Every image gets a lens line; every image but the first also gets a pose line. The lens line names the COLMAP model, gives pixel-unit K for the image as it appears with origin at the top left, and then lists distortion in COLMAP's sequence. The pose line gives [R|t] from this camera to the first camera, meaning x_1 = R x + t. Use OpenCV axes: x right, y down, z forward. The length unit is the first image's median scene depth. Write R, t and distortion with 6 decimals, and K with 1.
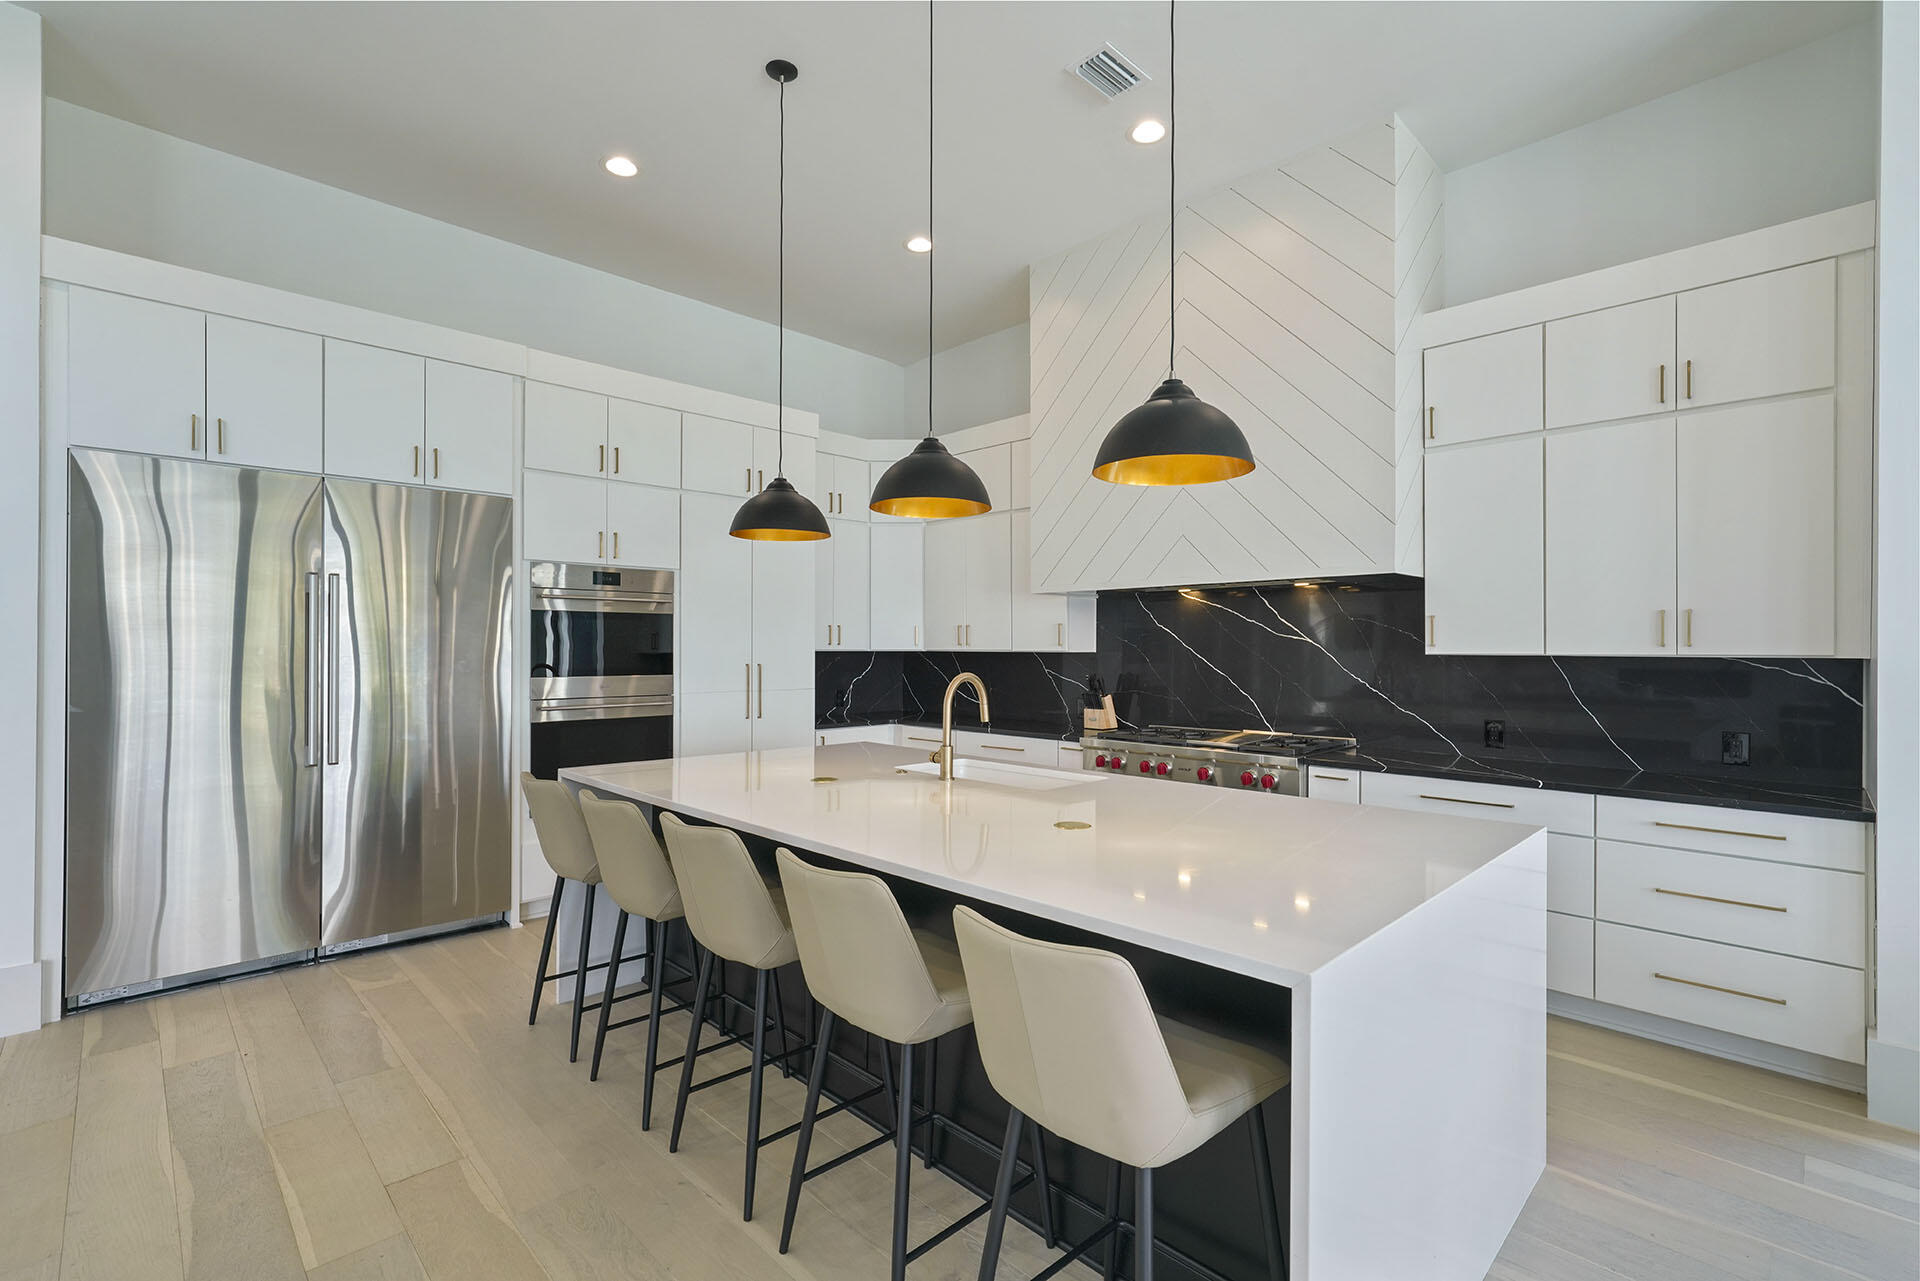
lens RADIAL K [[843.9, 0, 955.7], [0, 843.9, 649.9], [0, 0, 1]] dist [-0.015549, 0.000217]
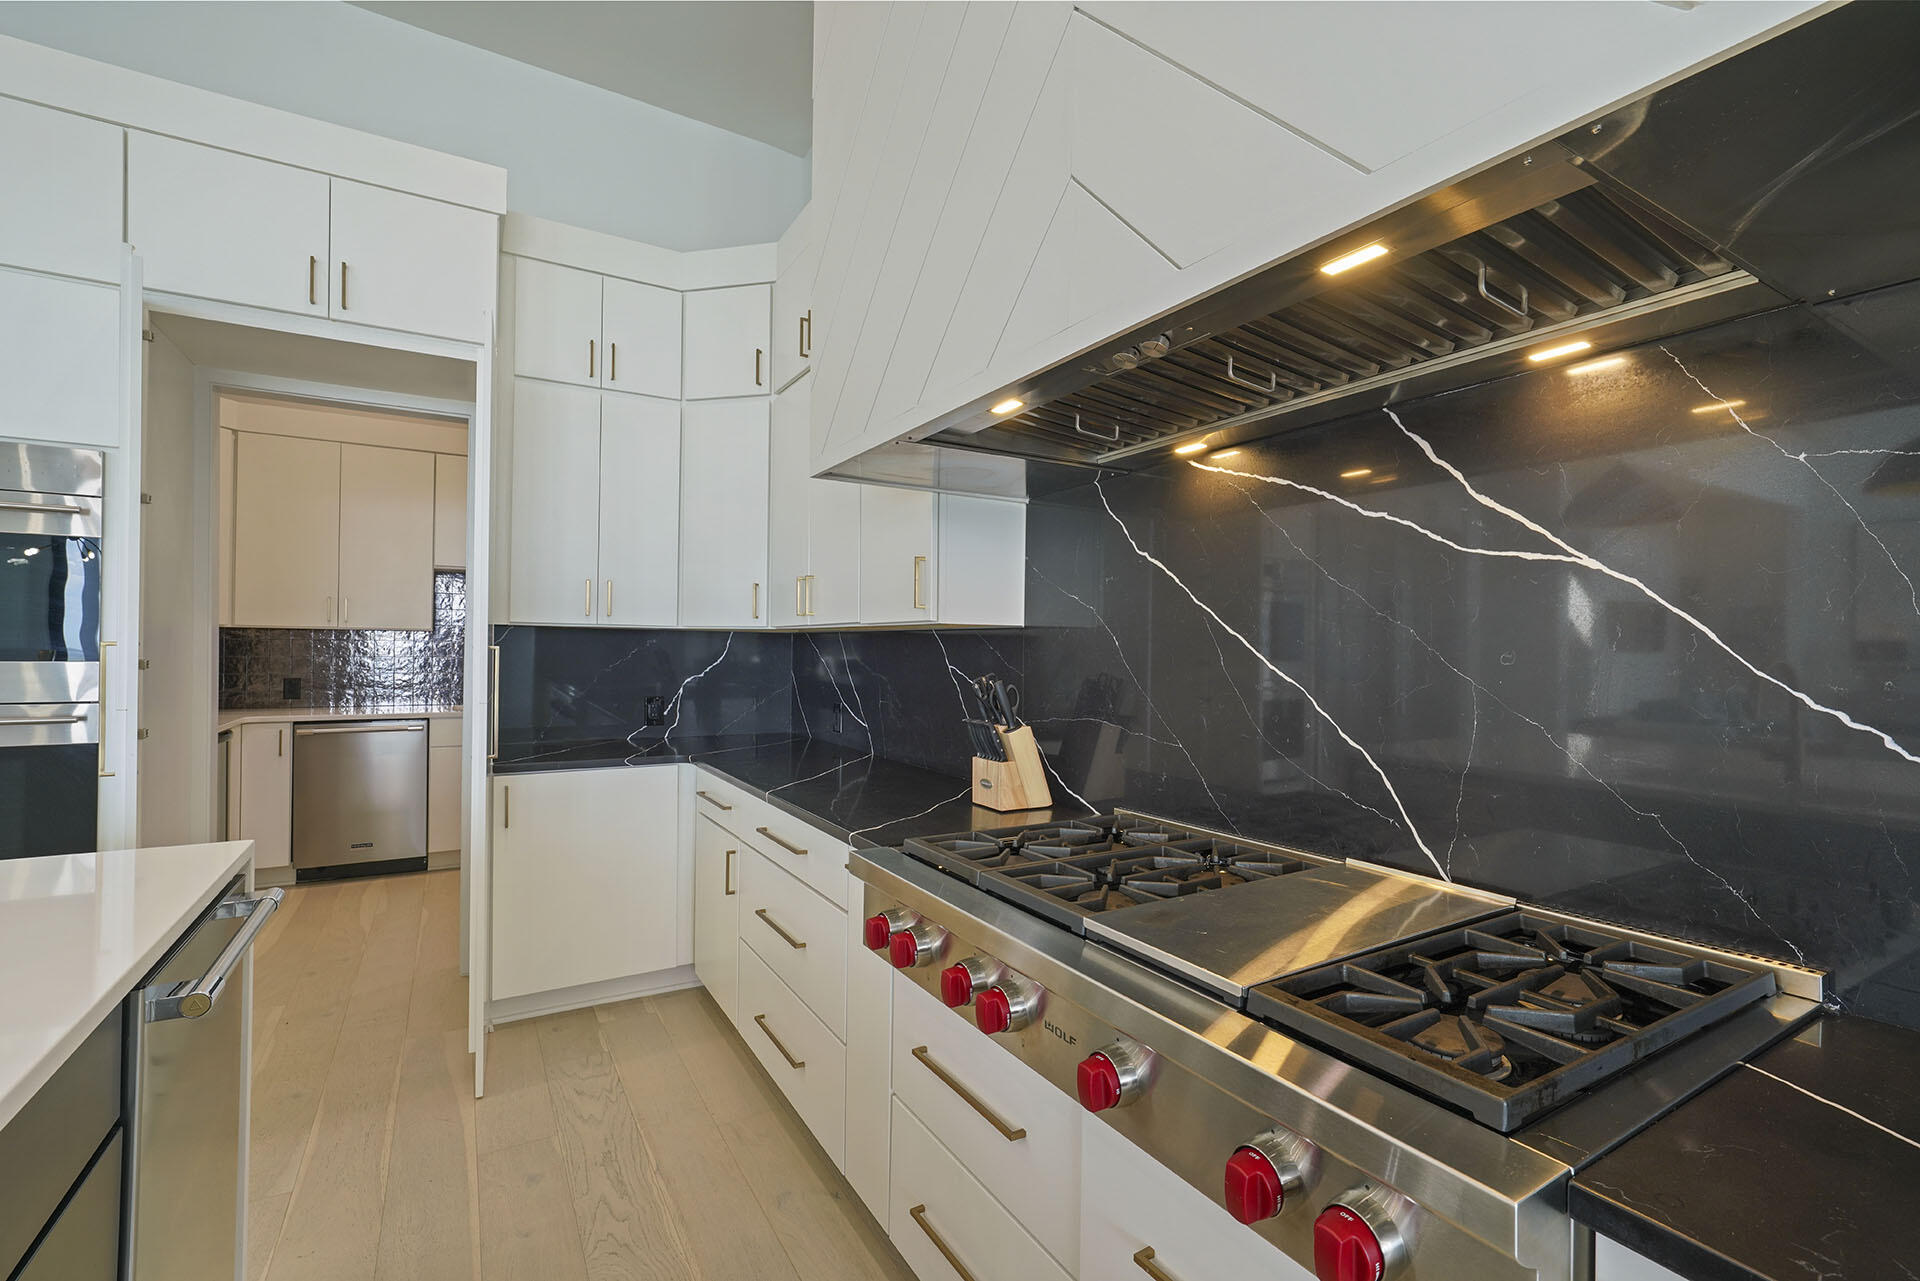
lens RADIAL K [[843.9, 0, 969.6], [0, 843.9, 650.0], [0, 0, 1]] dist [-0.015549, 0.000217]
pose [[0.974760, 0.011166, -0.222974, 0.282814], [-0.010947, 0.999938, 0.002220, 0.017446], [0.222985, 0.000276, 0.974822, 0.684112]]
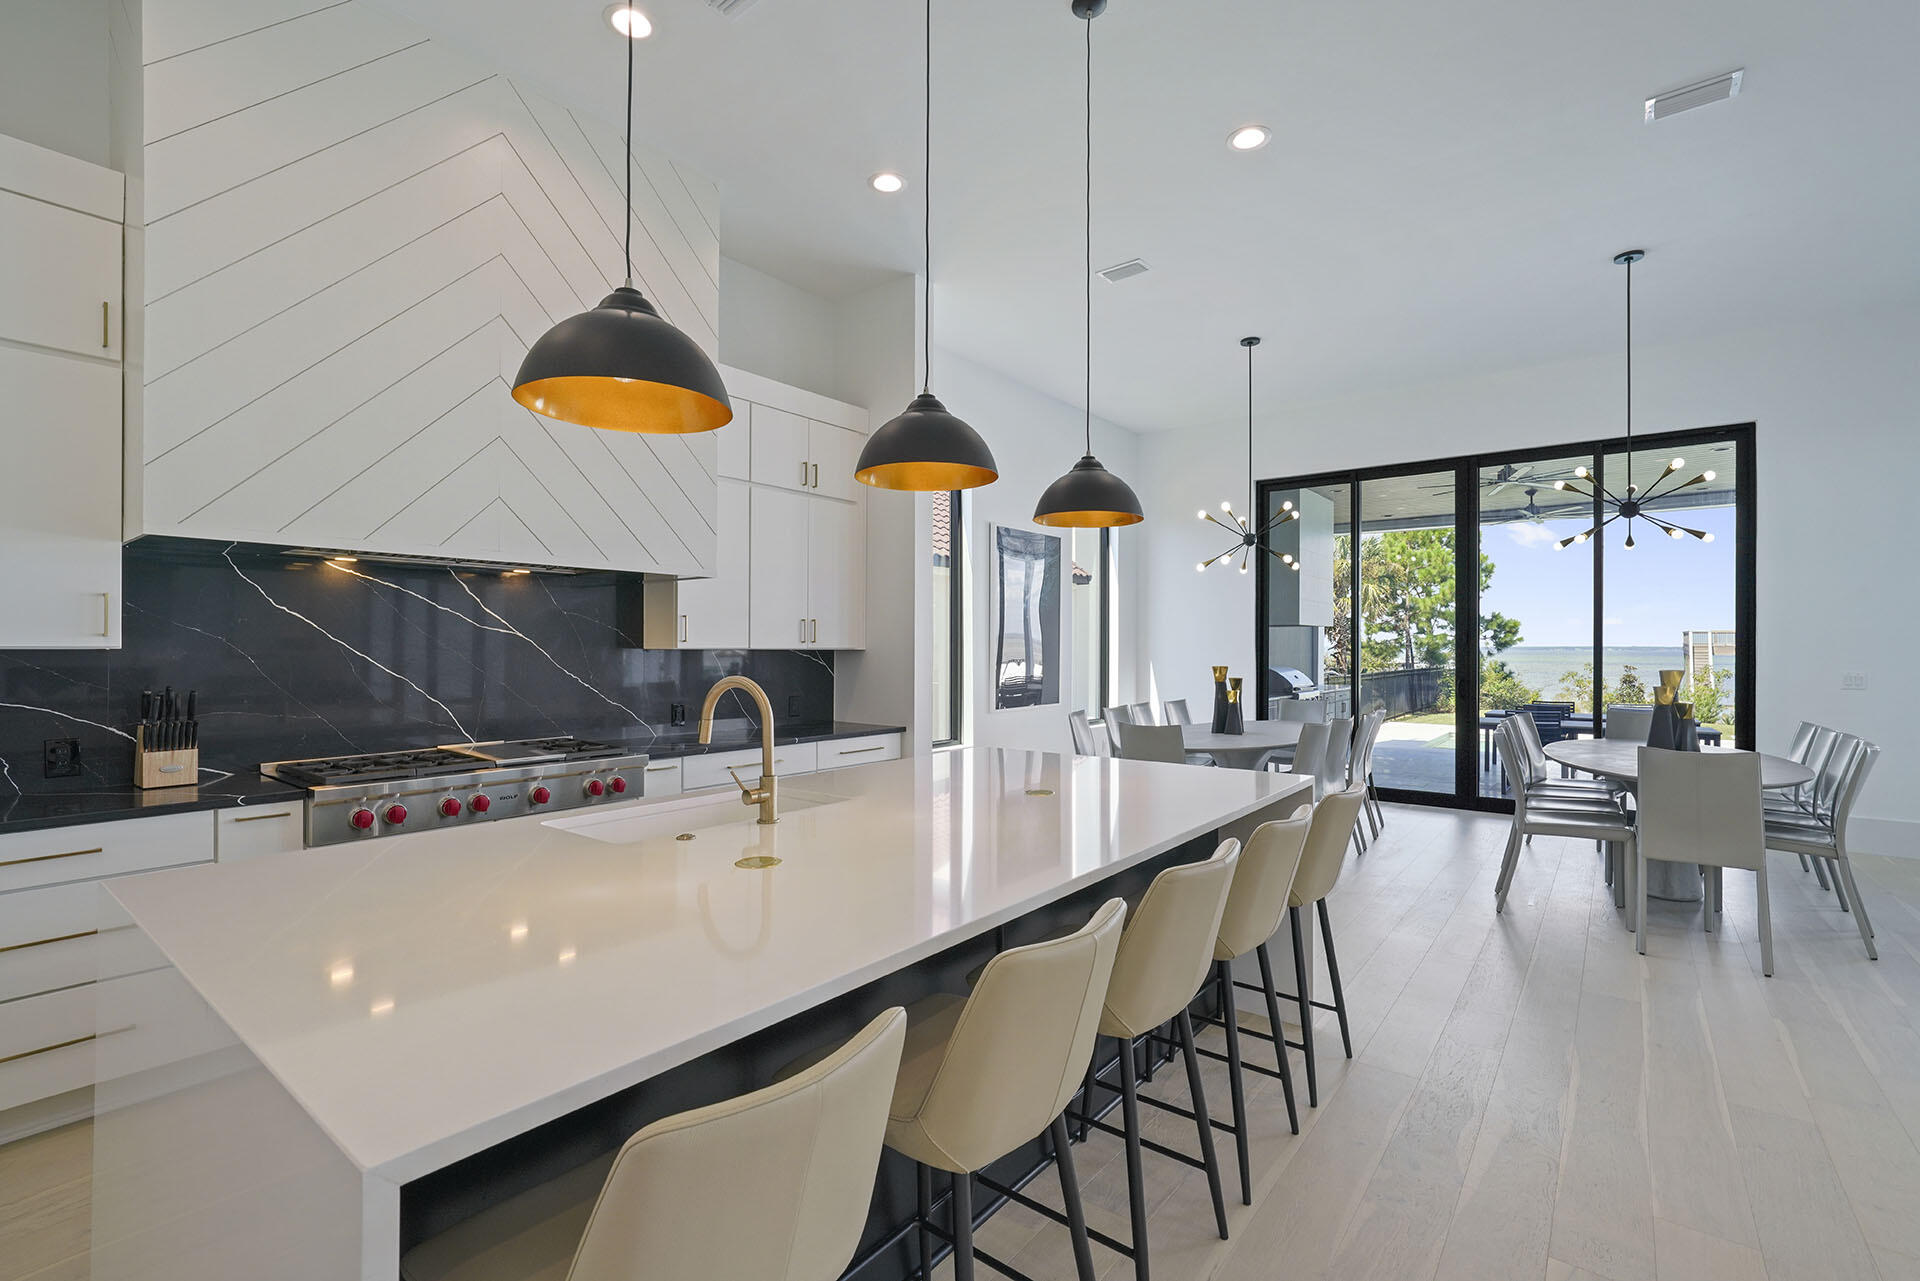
lens RADIAL K [[843.9, 0, 967.7], [0, 843.9, 644.4], [0, 0, 1]] dist [-0.015549, 0.000217]
pose [[-0.164266, 0.007202, 0.986390, -0.523432], [0.002222, 0.999974, -0.006931, 0.006863], [-0.986414, 0.001053, -0.164278, 0.667863]]
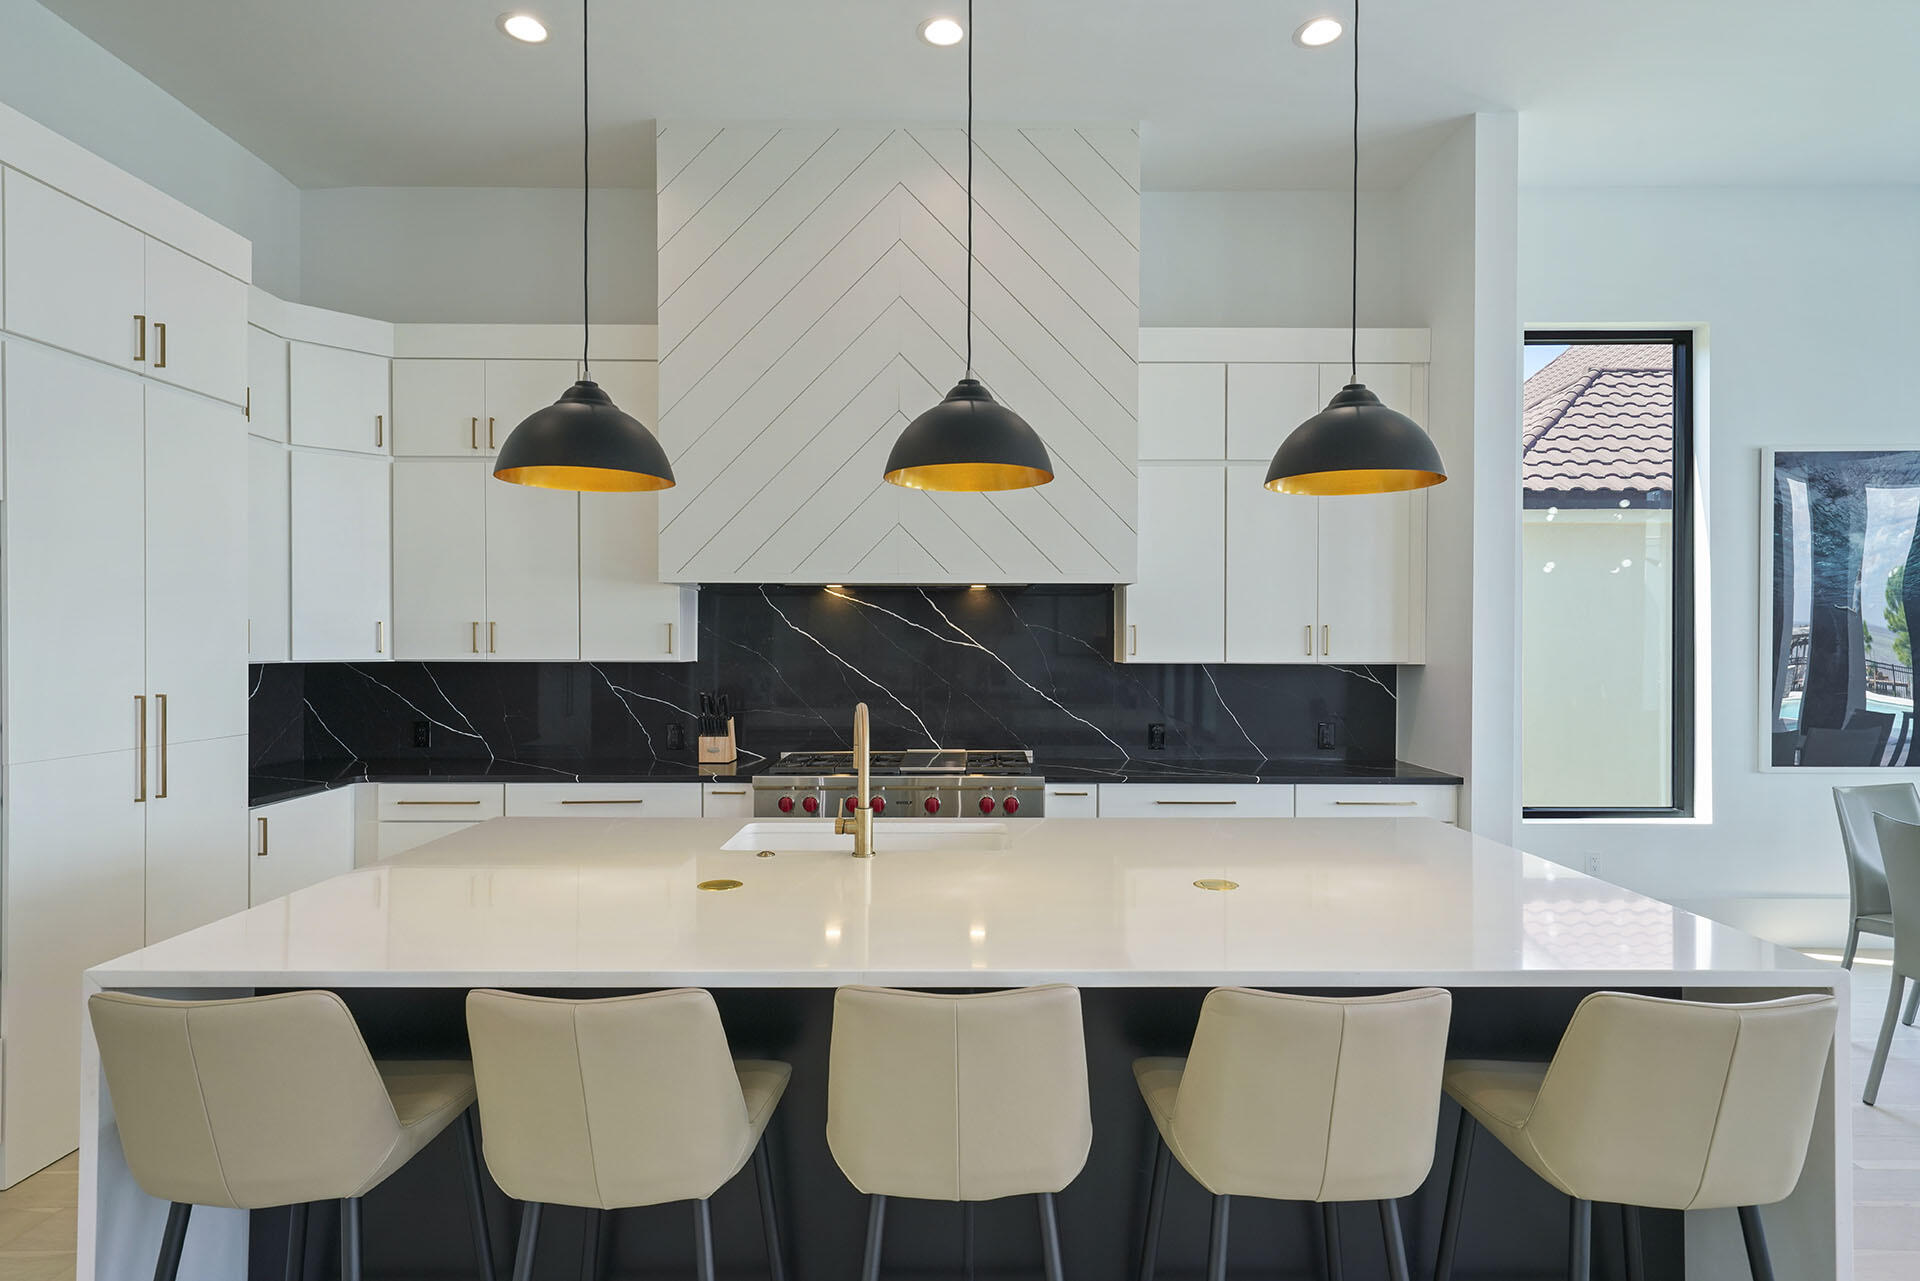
lens RADIAL K [[1017.0, 0, 956.6], [0, 1017.0, 655.8], [0, 0, 1]] dist [-0.000433, 0.000224]
pose [[0.694703, -0.011477, 0.719205, -0.393408], [0.000470, 0.999880, 0.015502, -0.018879], [-0.719297, -0.010432, 0.694624, 0.241728]]
